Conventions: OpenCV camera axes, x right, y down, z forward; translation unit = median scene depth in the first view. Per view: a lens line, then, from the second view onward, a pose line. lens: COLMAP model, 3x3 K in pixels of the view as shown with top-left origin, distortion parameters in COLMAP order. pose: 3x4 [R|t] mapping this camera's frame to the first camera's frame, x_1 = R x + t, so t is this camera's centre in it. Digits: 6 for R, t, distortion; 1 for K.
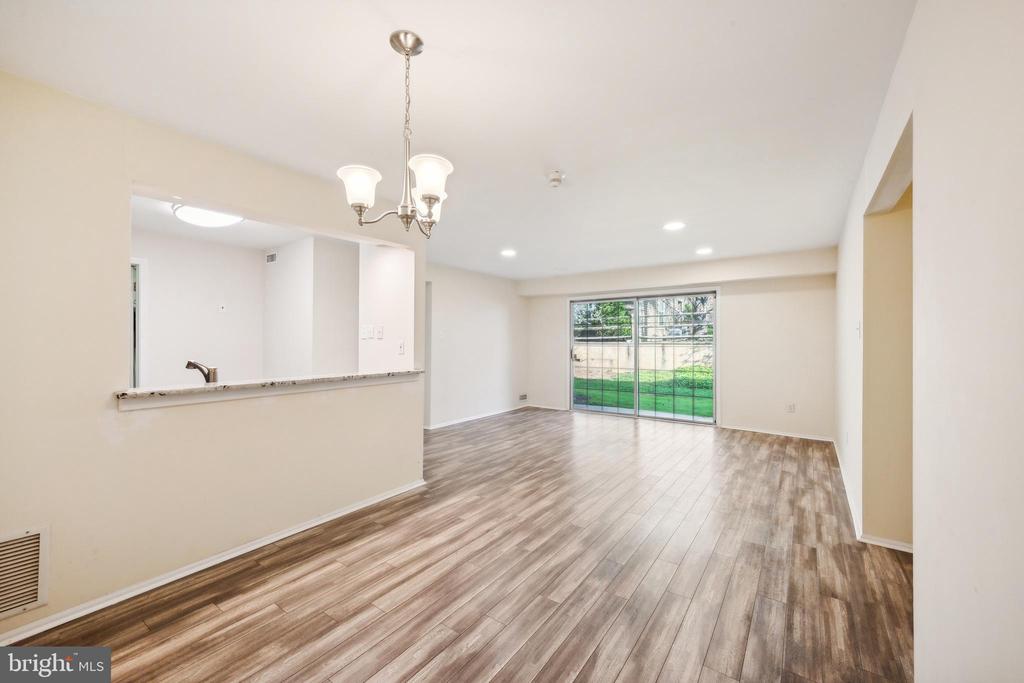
lens RADIAL K [[416.4, 0, 509.9], [0, 416.4, 341.7], [0, 0, 1]] dist [-0.002345, -0.000366]
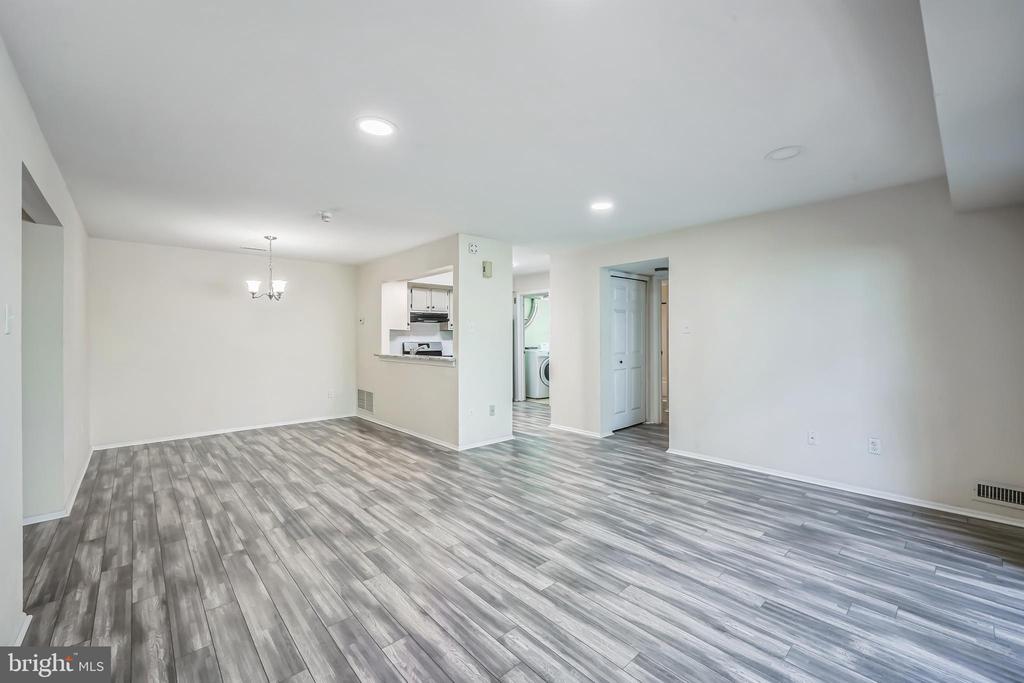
lens RADIAL K [[416.4, 0, 509.9], [0, 416.4, 337.2], [0, 0, 1]] dist [-0.002345, -0.000366]
pose [[-0.214153, 0.006884, -0.976776, 1.136508], [0.004649, 0.999971, 0.006028, -0.007655], [0.976789, -0.003251, -0.214179, 1.644165]]
